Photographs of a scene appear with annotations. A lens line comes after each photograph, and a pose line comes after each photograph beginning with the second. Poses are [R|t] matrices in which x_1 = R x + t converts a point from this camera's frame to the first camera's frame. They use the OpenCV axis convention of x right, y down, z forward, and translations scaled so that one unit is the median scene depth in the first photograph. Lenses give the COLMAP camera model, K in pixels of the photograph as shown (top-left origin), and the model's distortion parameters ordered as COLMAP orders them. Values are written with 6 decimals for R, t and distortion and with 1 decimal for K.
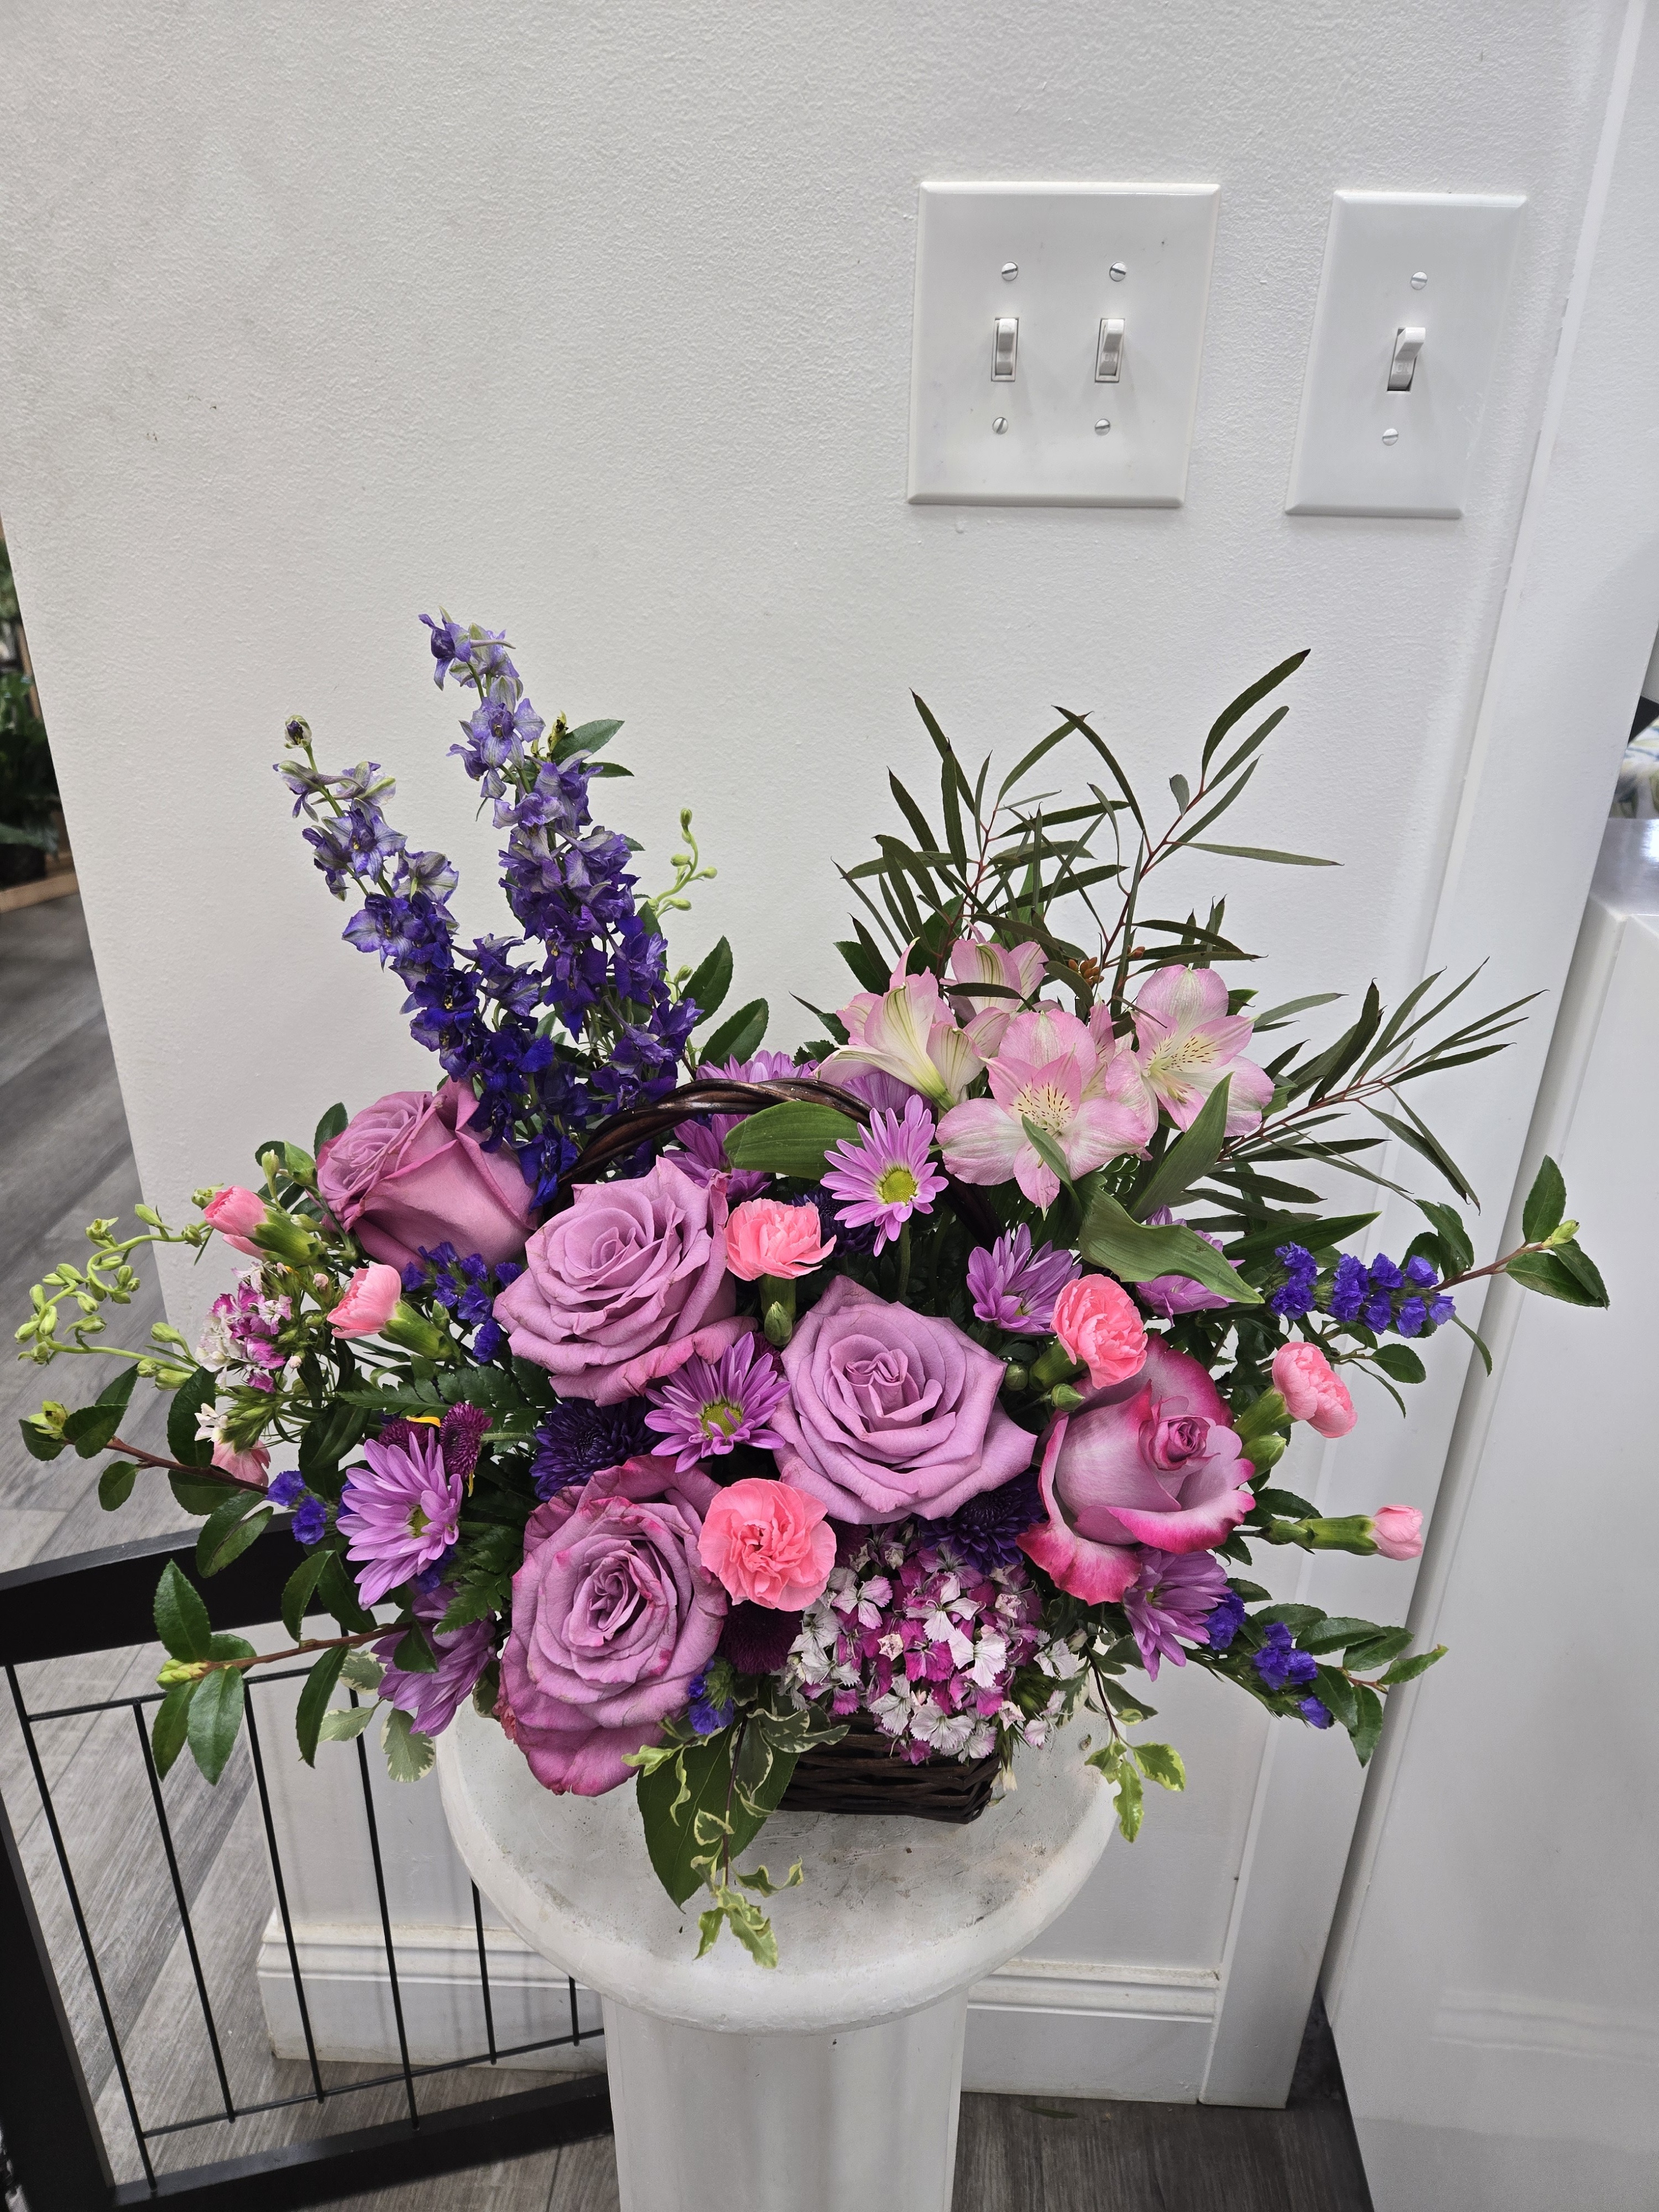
lens RADIAL K [[1488.3, 0, 829.5], [0, 1488.3, 1106.0], [0, 0, 1]] dist [0.058340, -0.058180]
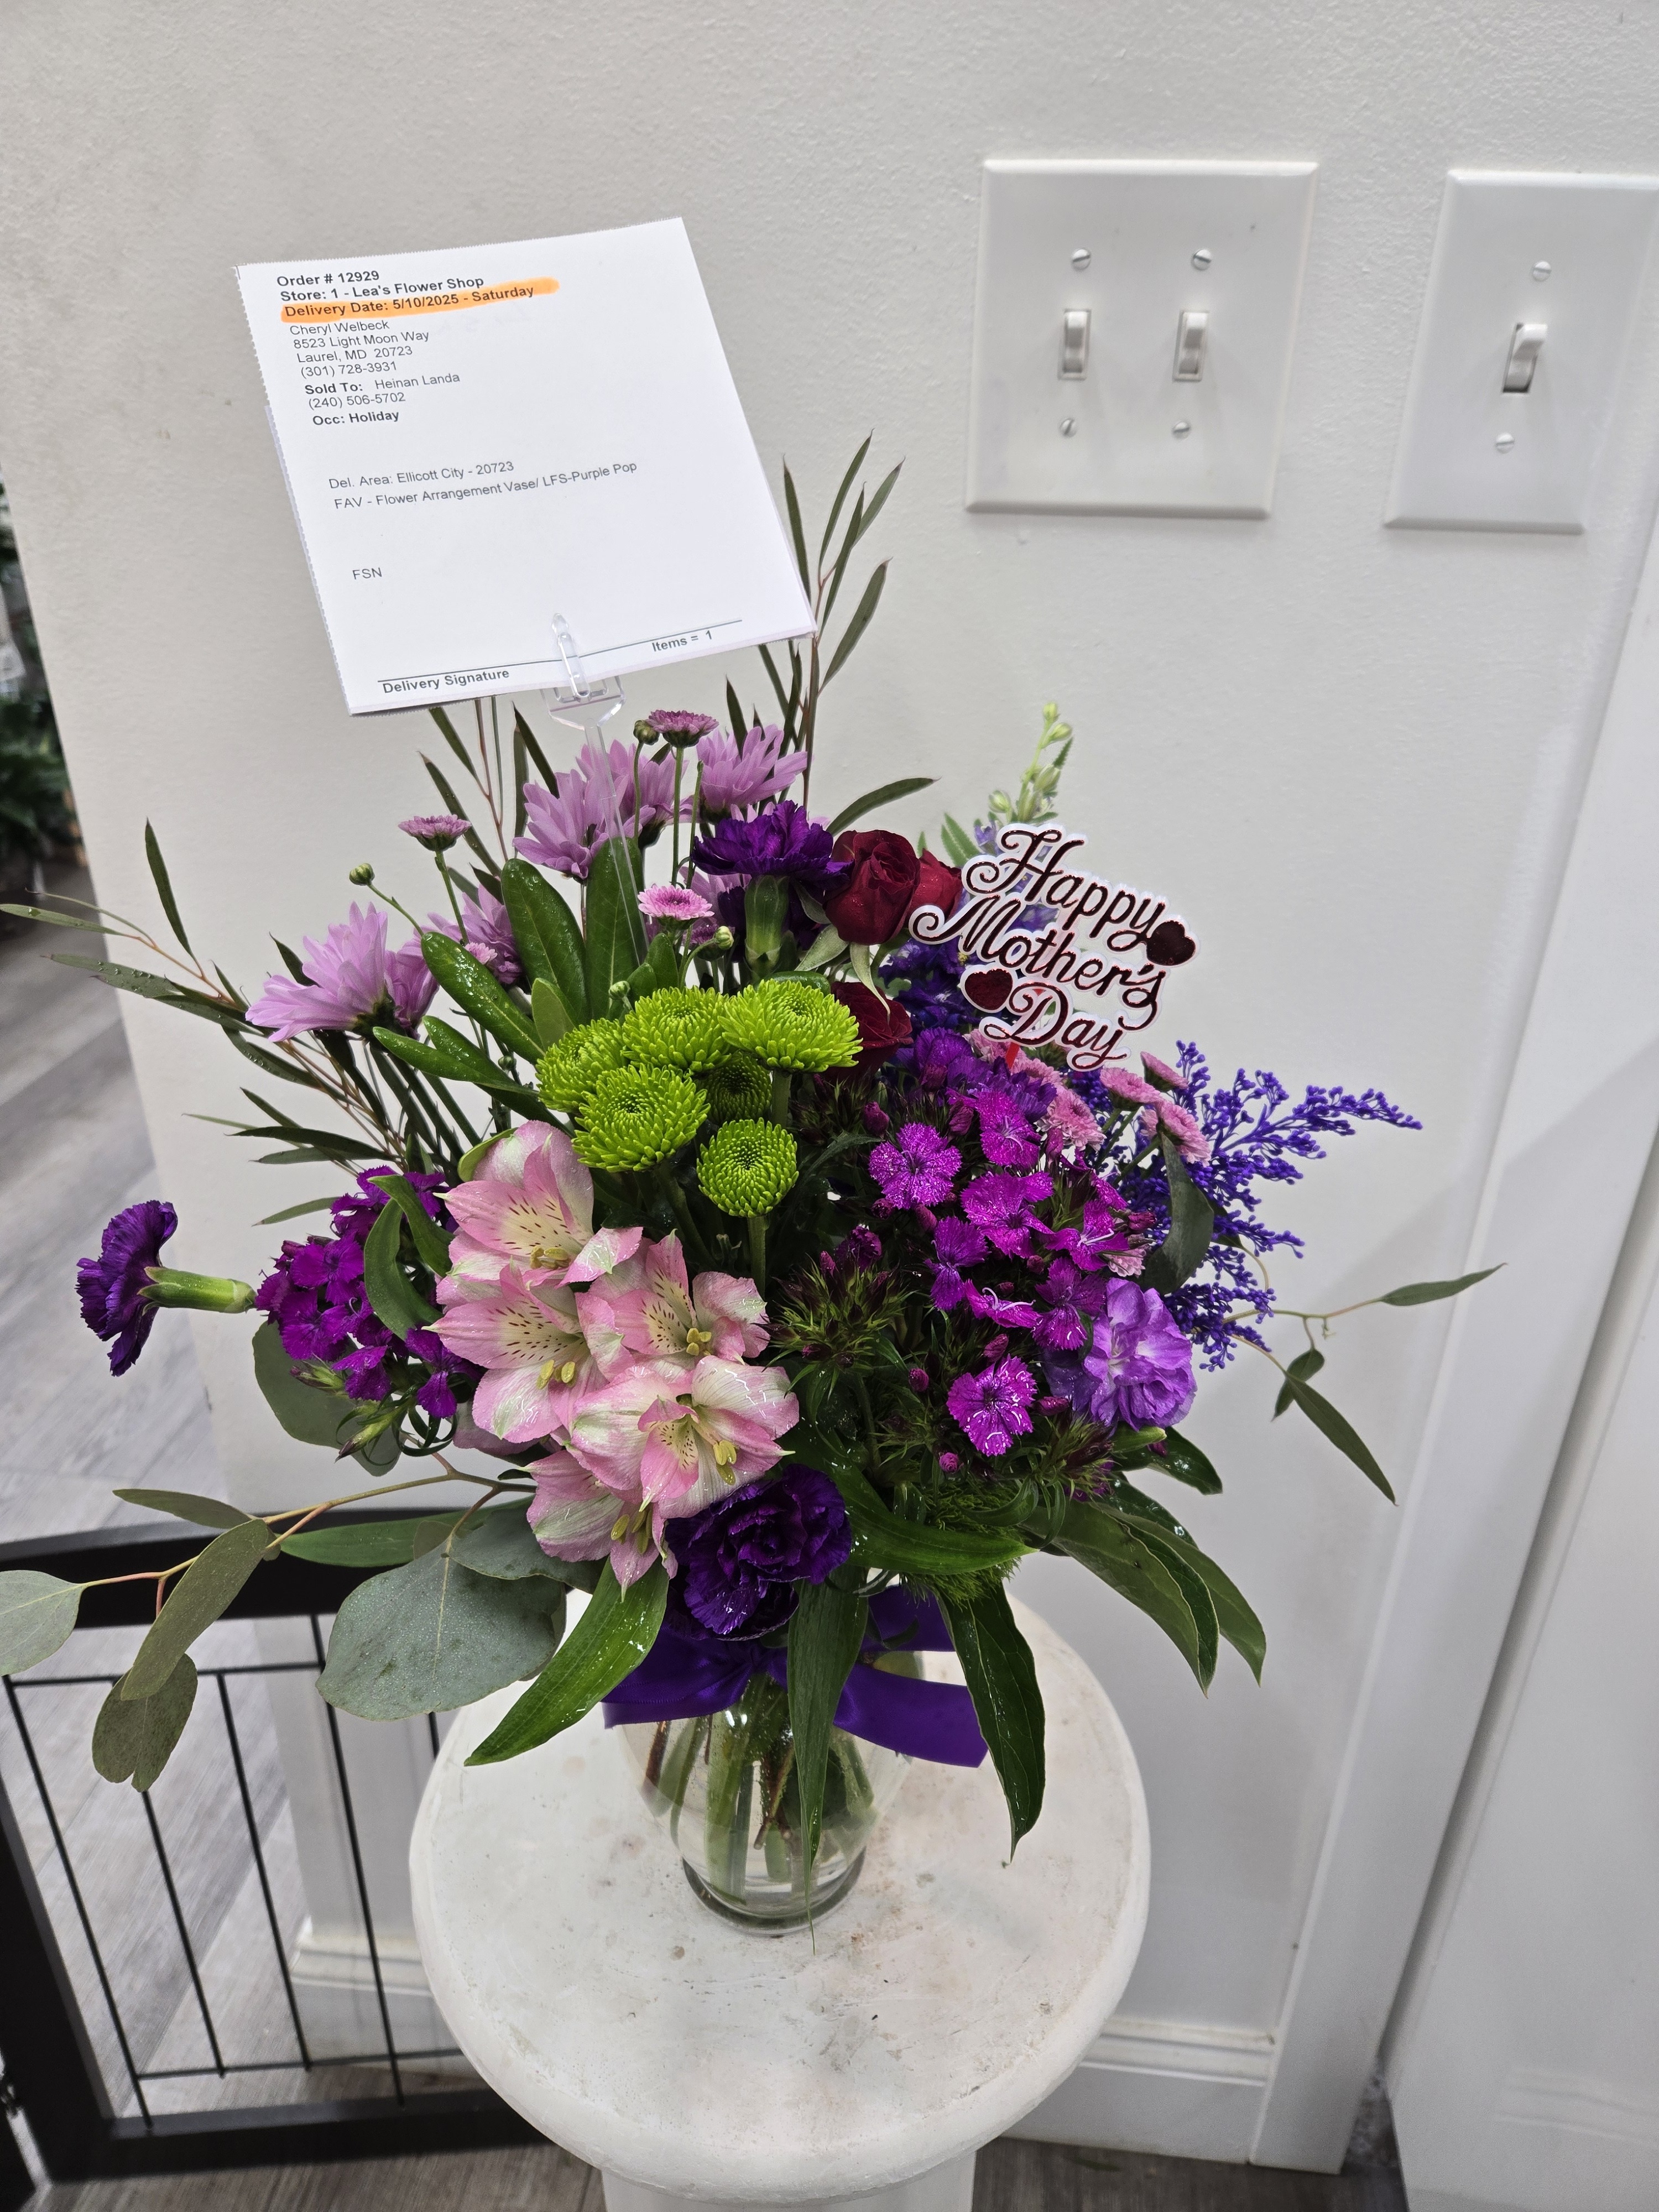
lens RADIAL K [[1501.8, 0, 852.8], [0, 1501.8, 1096.0], [0, 0, 1]] dist [0.042920, -0.047583]
pose [[0.998391, 0.026747, -0.050000, 0.039141], [-0.025443, 0.999324, 0.026552, -0.067857], [0.050677, -0.025238, 0.998396, 0.067679]]
